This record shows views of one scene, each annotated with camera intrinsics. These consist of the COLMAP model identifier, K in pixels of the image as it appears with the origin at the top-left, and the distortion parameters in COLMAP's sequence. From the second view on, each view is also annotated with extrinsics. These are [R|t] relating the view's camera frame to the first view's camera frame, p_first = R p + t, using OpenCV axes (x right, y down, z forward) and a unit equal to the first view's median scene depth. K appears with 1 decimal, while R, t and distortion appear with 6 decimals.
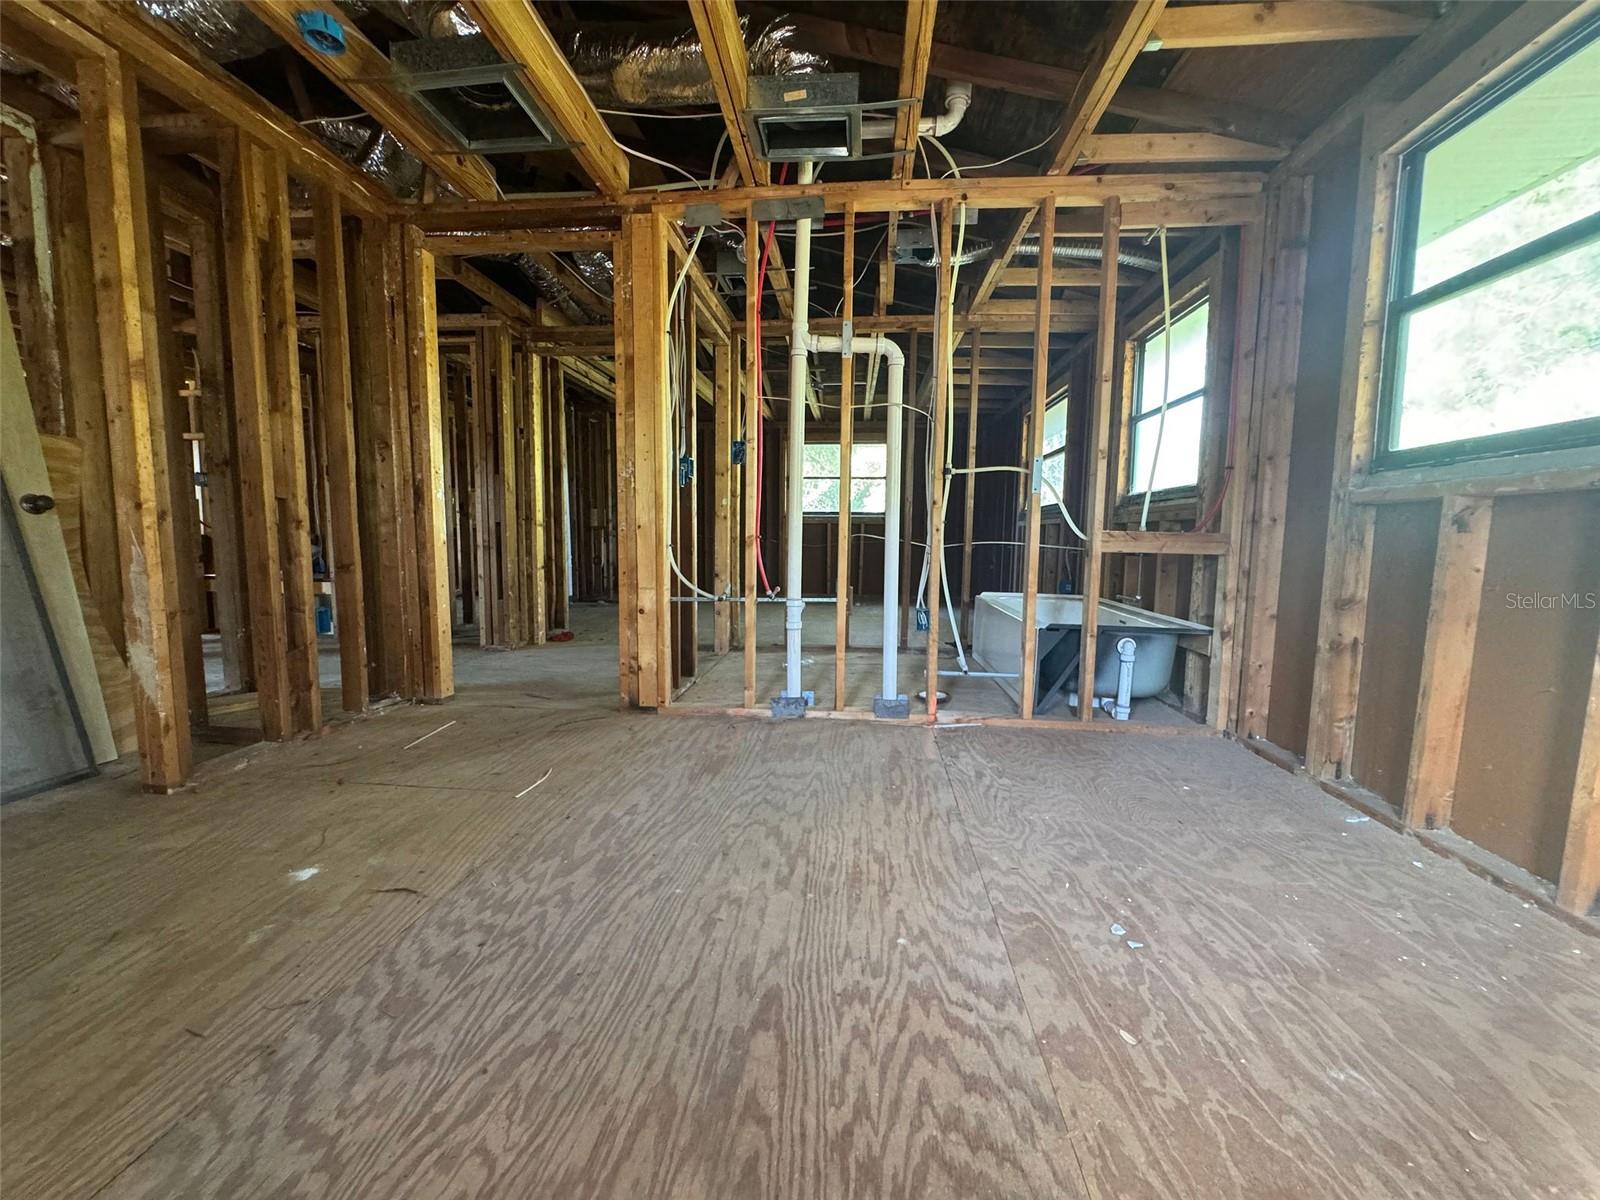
lens RADIAL K [[640.1, 0, 800.0], [0, 640.1, 600.0], [0, 0, 1]] dist [-0.006961, -0.000200]
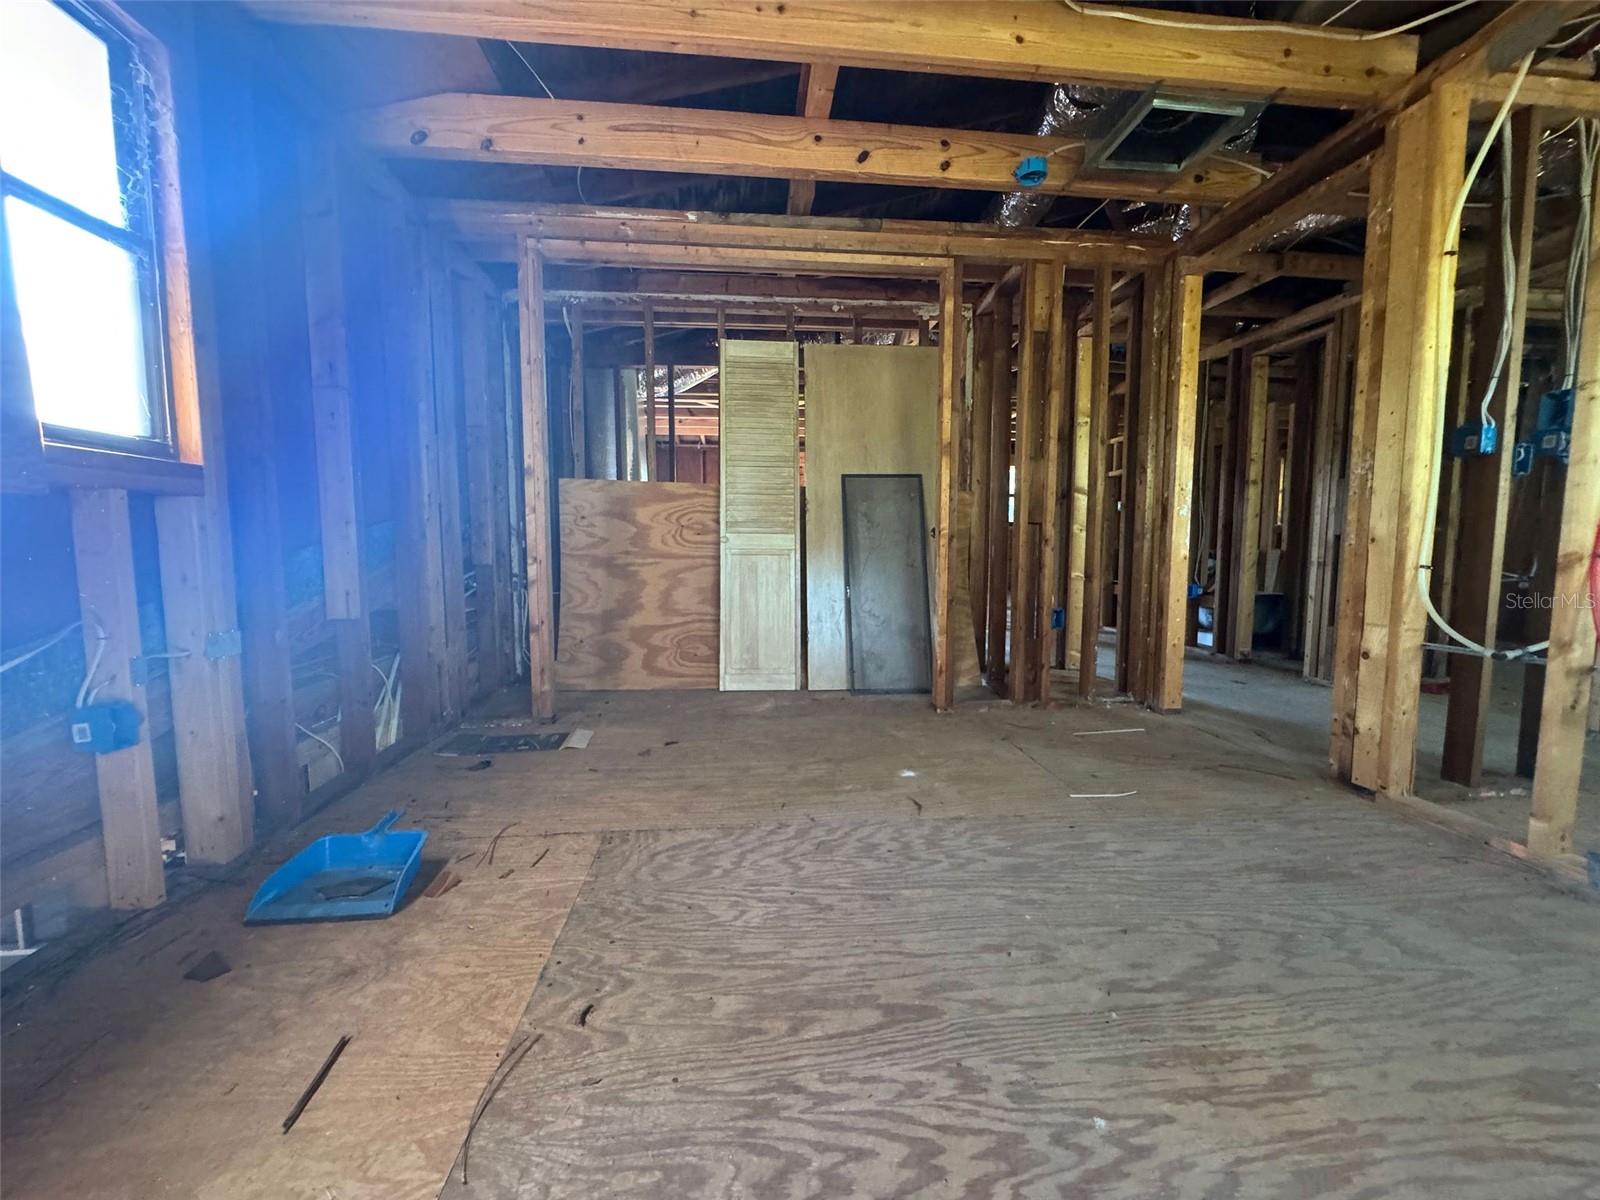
lens RADIAL K [[640.1, 0, 800.0], [0, 640.1, 600.0], [0, 0, 1]] dist [-0.006961, -0.000200]
pose [[0.191086, 0.078066, -0.978464, 0.505289], [-0.097626, 0.993401, 0.060192, -0.038783], [0.976706, 0.084022, 0.197446, 0.326522]]
